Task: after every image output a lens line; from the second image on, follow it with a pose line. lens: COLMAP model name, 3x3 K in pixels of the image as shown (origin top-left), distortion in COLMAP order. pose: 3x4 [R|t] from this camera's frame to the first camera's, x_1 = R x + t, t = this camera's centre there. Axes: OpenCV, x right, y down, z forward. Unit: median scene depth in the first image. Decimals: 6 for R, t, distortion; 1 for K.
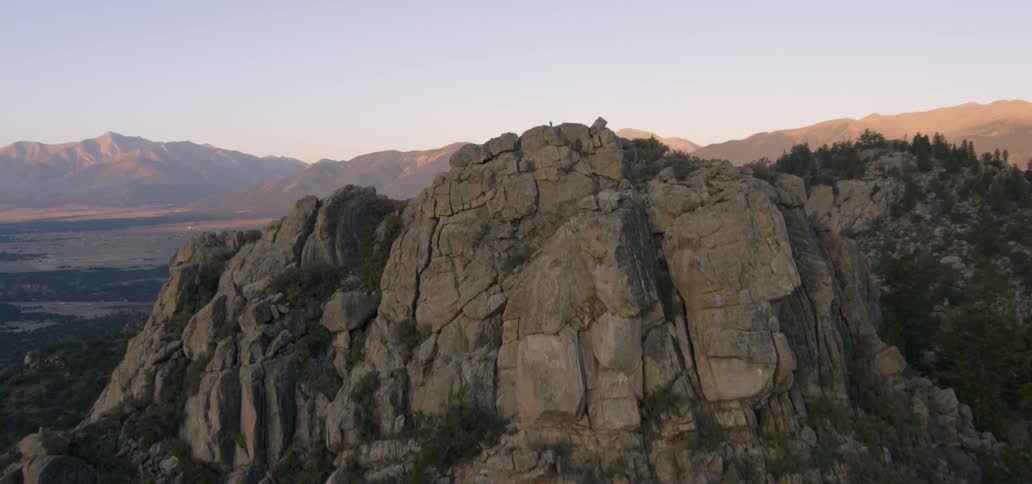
lens RADIAL K [[715.3, 0, 517.4], [0, 715.3, 238.8], [0, 0, 1]] dist [0.005504, -0.021753]
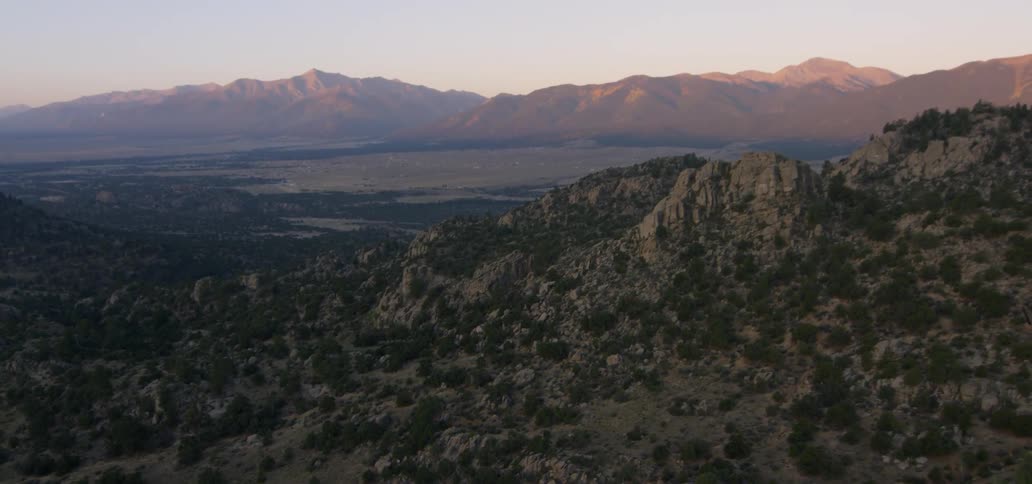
lens RADIAL K [[715.3, 0, 518.1], [0, 715.3, 240.0], [0, 0, 1]] dist [0.005504, -0.021753]
pose [[0.972380, 0.040733, -0.229823, -0.015566], [-0.018933, 0.995174, 0.096278, 0.001064], [0.232636, -0.089267, 0.968459, -0.152311]]
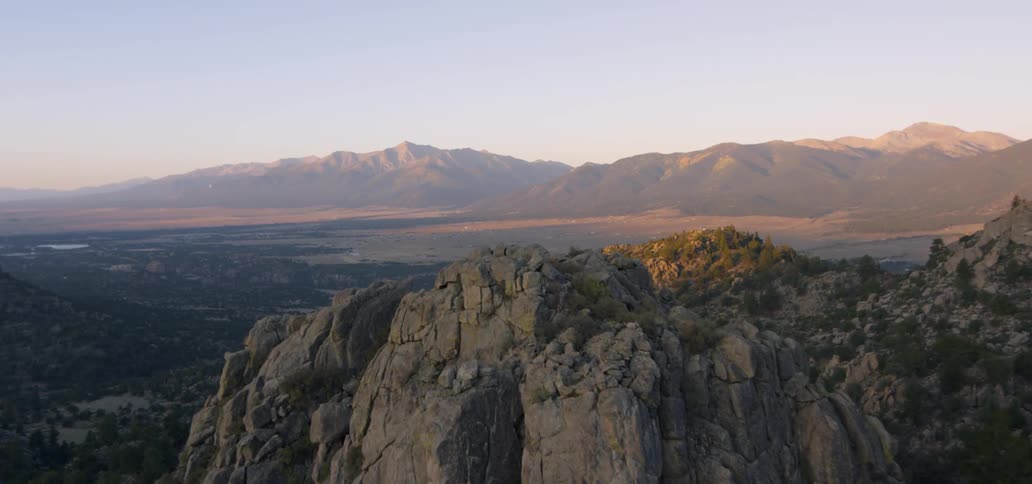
lens RADIAL K [[715.3, 0, 518.4], [0, 715.3, 236.6], [0, 0, 1]] dist [0.005504, -0.021753]
pose [[0.935641, 0.020767, -0.352342, 0.011327], [-0.022825, 0.999738, -0.001685, -0.005164], [0.352215, 0.009619, 0.935870, 0.003976]]
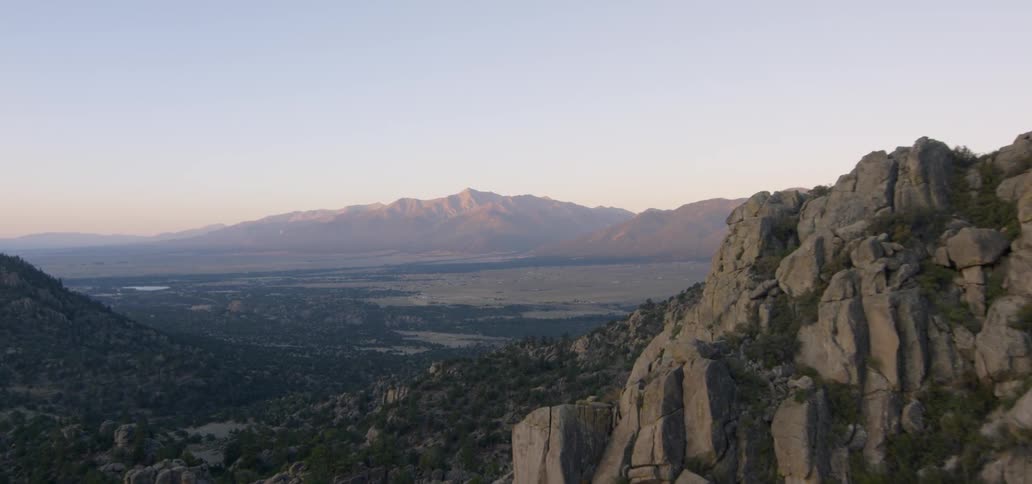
lens RADIAL K [[715.3, 0, 517.6], [0, 715.3, 235.3], [0, 0, 1]] dist [0.005504, -0.021753]
pose [[0.902476, -0.002275, -0.430733, -0.011467], [-0.029171, 0.997367, -0.066387, 0.005061], [0.429750, 0.072478, 0.900034, -0.003845]]
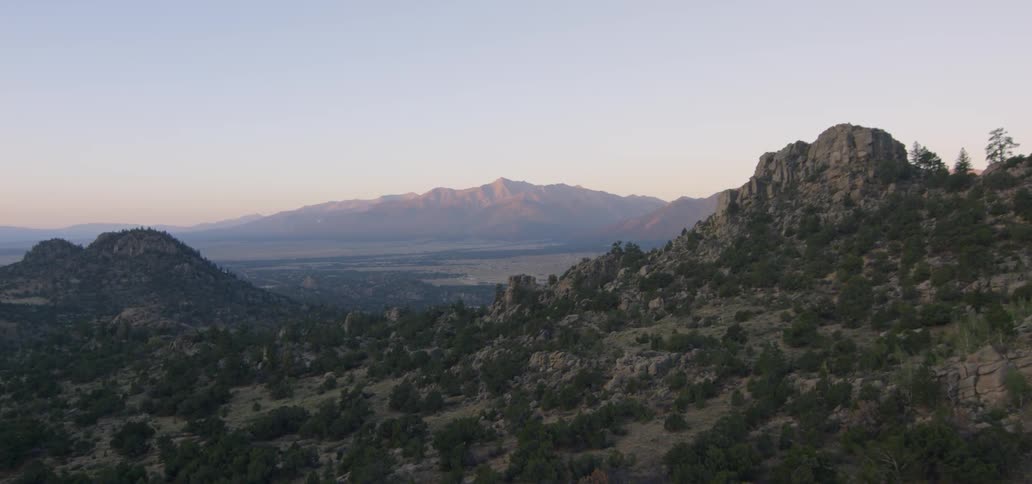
lens RADIAL K [[715.3, 0, 518.7], [0, 715.3, 240.3], [0, 0, 1]] dist [0.005504, -0.021753]
pose [[0.884354, 0.005305, -0.466787, 0.012906], [-0.029074, 0.998620, -0.043733, 0.031856], [0.465911, 0.052247, 0.883288, -0.151501]]
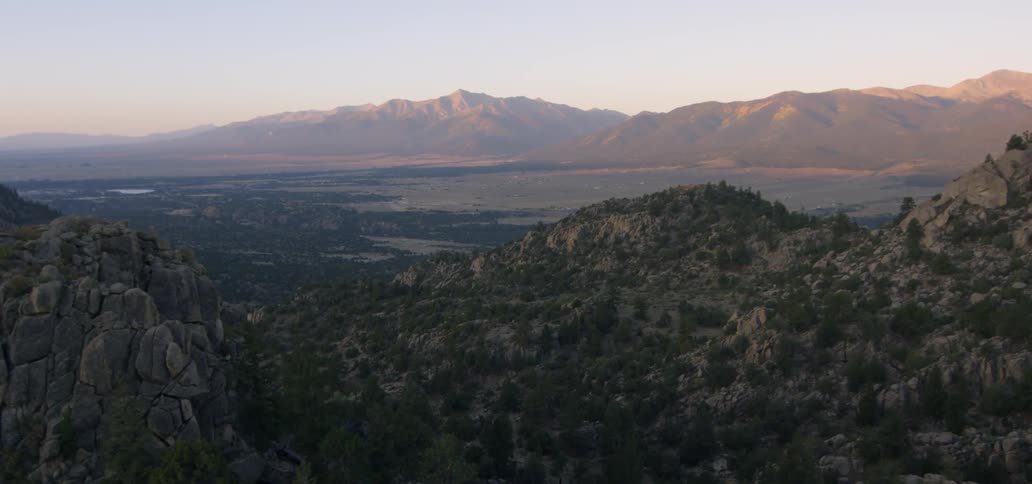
lens RADIAL K [[715.3, 0, 518.3], [0, 715.3, 237.8], [0, 0, 1]] dist [0.005504, -0.021753]
pose [[0.905394, 0.061552, -0.420087, 0.042621], [-0.033920, 0.996759, 0.072940, -0.007595], [0.423215, -0.051790, 0.904548, 0.006431]]
